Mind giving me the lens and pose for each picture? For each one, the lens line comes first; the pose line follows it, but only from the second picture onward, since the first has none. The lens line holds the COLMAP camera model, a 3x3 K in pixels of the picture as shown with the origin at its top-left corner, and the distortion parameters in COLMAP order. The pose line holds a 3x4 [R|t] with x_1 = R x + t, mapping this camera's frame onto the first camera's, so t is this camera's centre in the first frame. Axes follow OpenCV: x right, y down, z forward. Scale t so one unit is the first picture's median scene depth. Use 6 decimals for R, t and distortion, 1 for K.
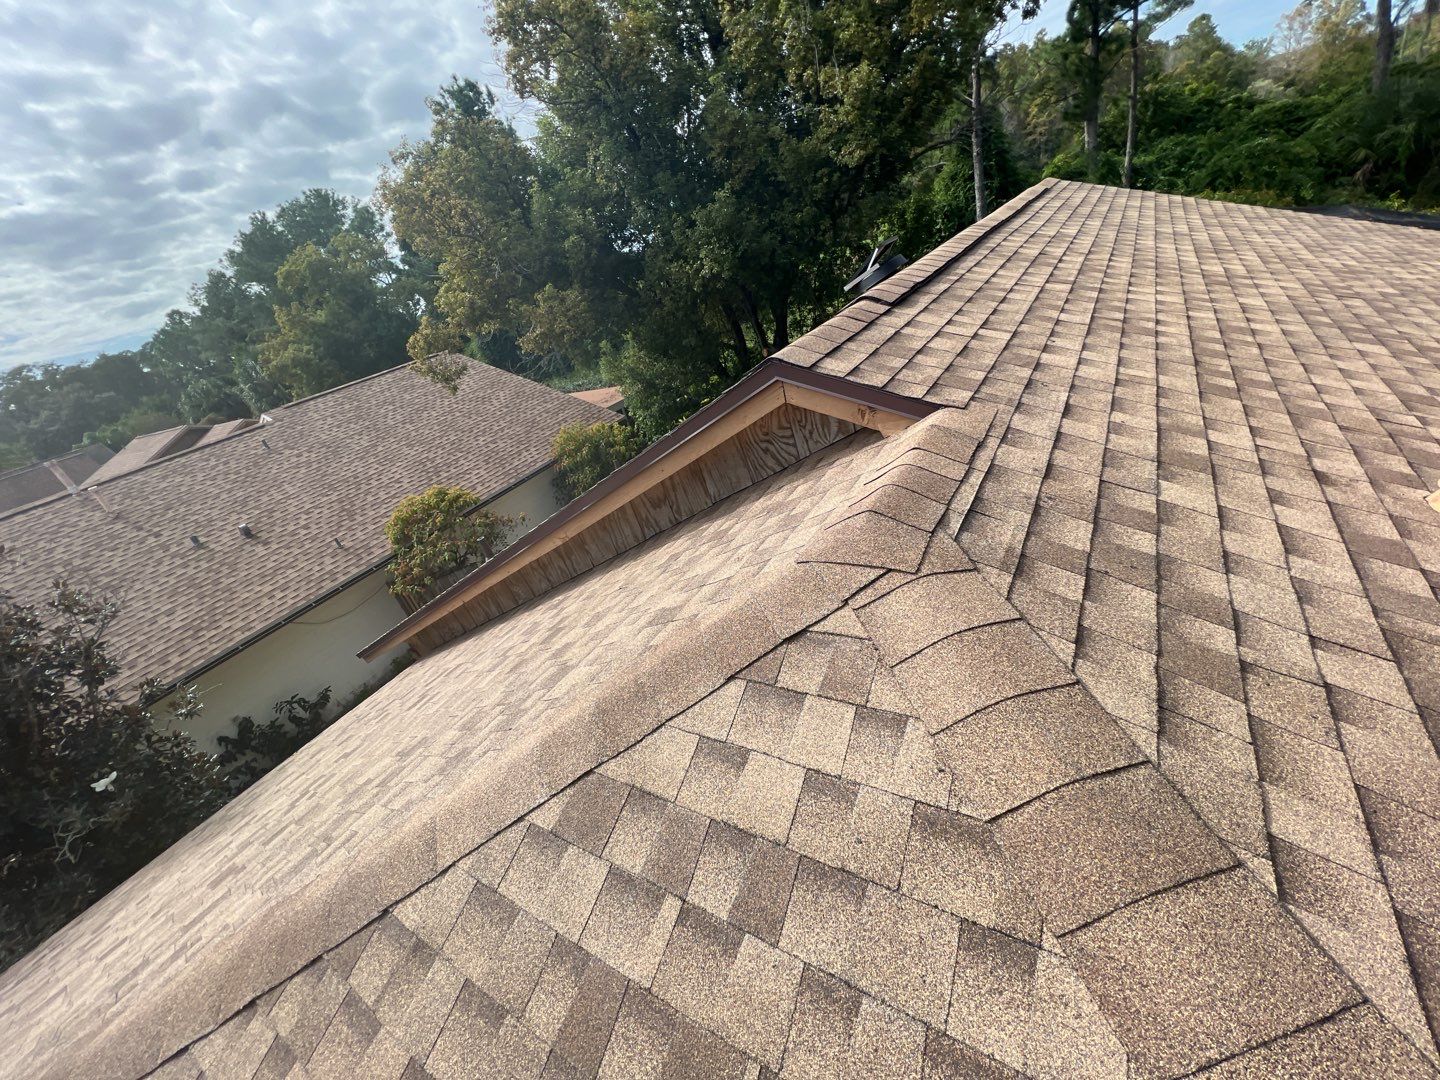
lens RADIAL K [[580.8, 0, 721.2], [0, 580.8, 537.5], [0, 0, 1]] dist [0.000457, -0.000066]
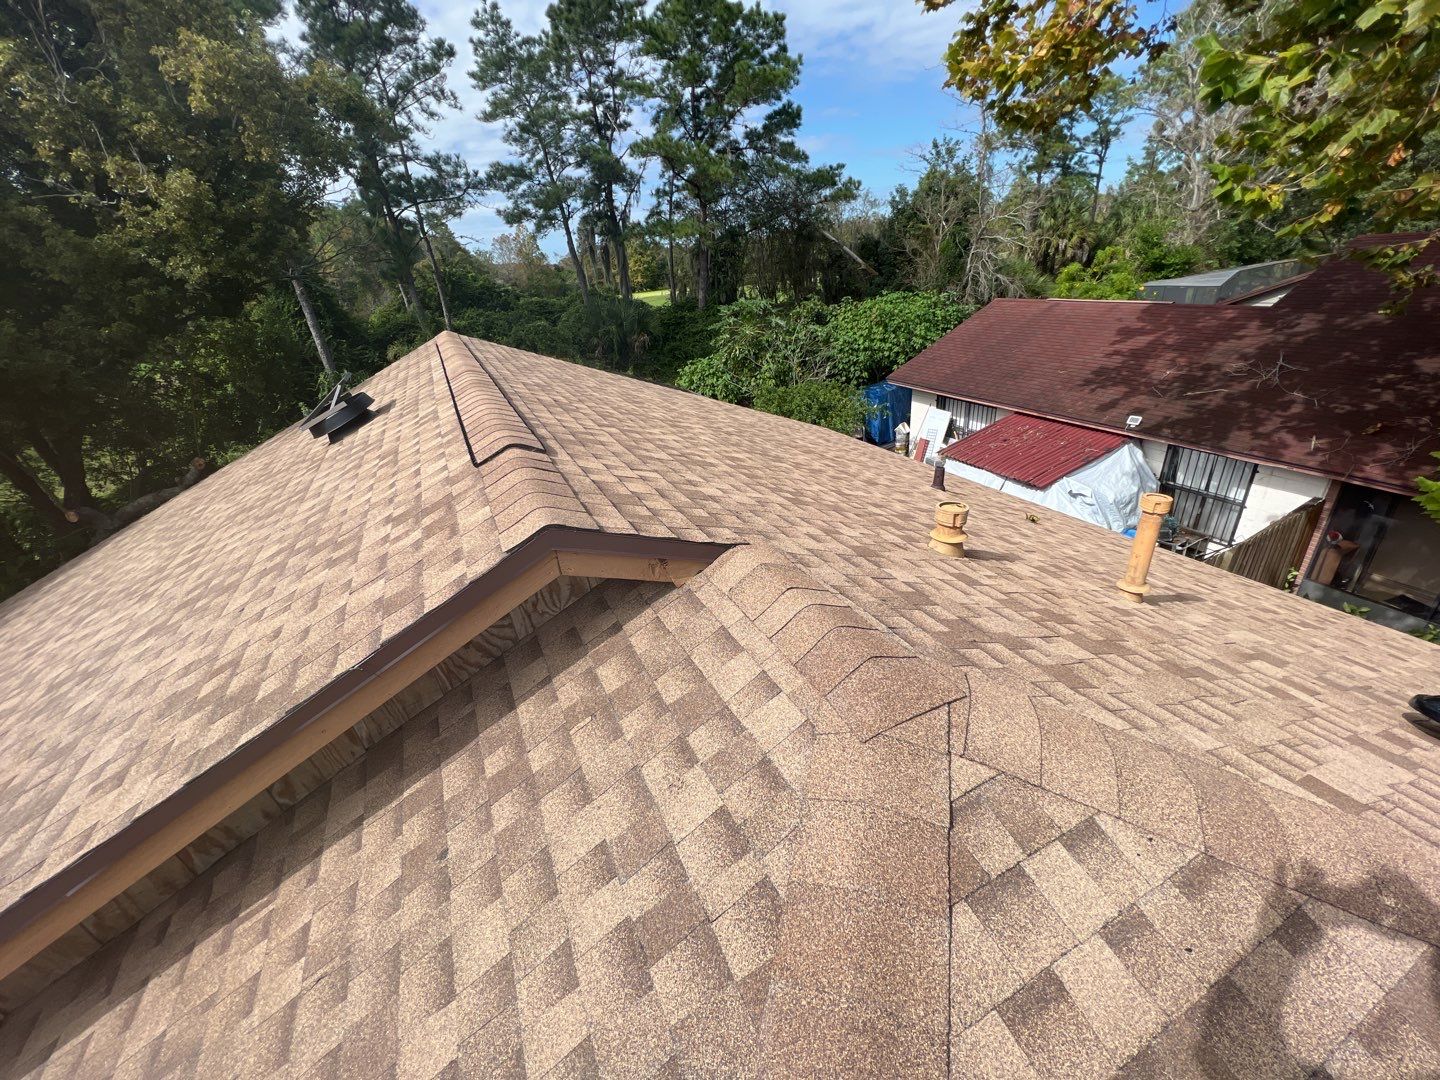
lens RADIAL K [[580.8, 0, 721.0], [0, 580.8, 535.7], [0, 0, 1]] dist [0.000457, -0.000066]
pose [[0.536243, -0.160058, 0.828749, -0.106309], [0.330843, 0.943146, -0.031920, -0.047120], [-0.776522, 0.291303, 0.558710, 0.094439]]
